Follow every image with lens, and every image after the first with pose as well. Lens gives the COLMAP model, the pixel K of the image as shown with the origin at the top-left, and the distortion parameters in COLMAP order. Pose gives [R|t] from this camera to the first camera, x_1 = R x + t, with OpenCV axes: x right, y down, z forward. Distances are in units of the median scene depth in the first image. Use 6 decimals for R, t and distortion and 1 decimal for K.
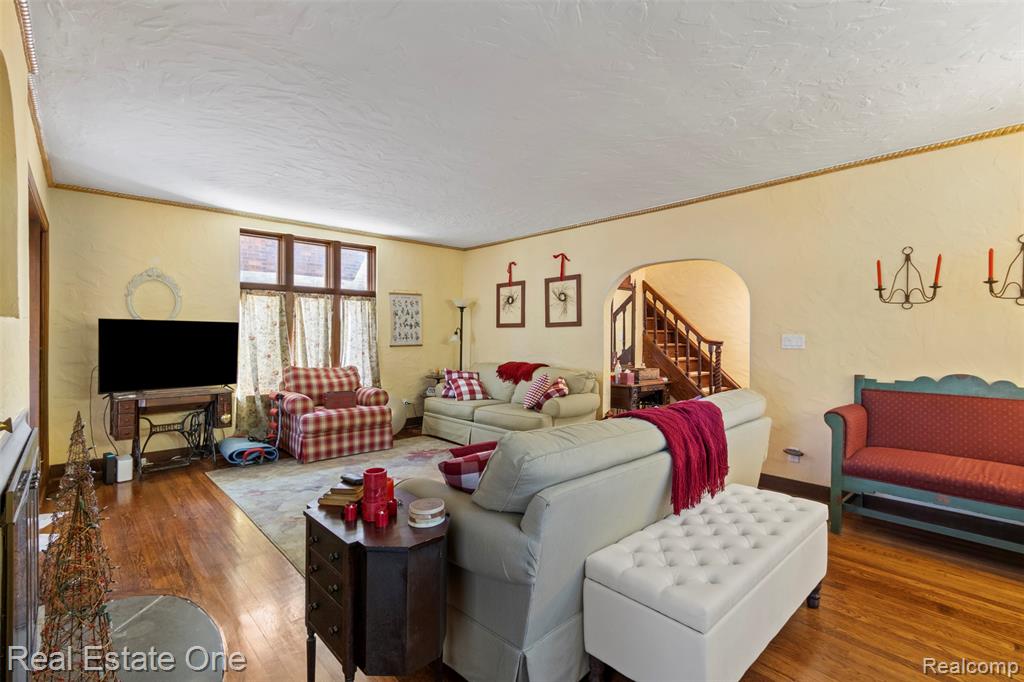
lens RADIAL K [[466.2, 0, 512.3], [0, 466.2, 335.7], [0, 0, 1]] dist [0.001359, -0.001561]
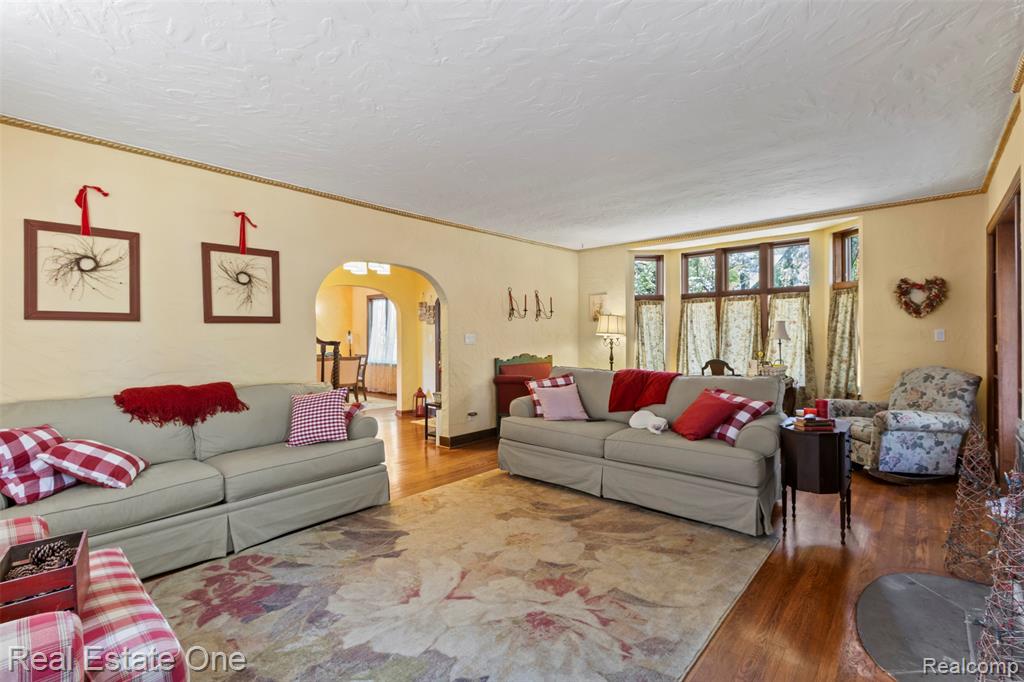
lens RADIAL K [[466.2, 0, 512.3], [0, 466.2, 335.7], [0, 0, 1]] dist [0.001359, -0.001561]
pose [[-0.098208, -0.009410, 0.995121, -0.595811], [-0.002240, 0.999955, 0.009234, -0.008380], [-0.995163, -0.001322, -0.098225, 0.688294]]
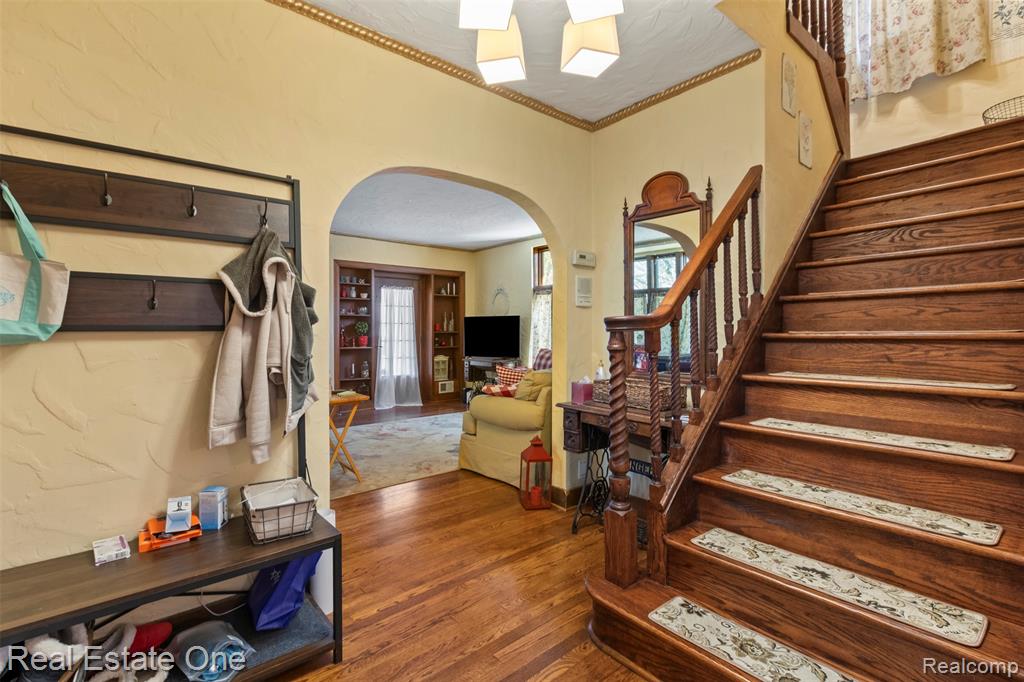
lens RADIAL K [[476.1, 0, 510.4], [0, 476.1, 329.8], [0, 0, 1]] dist [0.002297, 0.000043]
pose [[-0.047771, -0.009940, -0.998809, 0.761213], [-0.000399, 0.999951, -0.009932, 0.025561], [0.998858, -0.000076, -0.047773, 0.903533]]
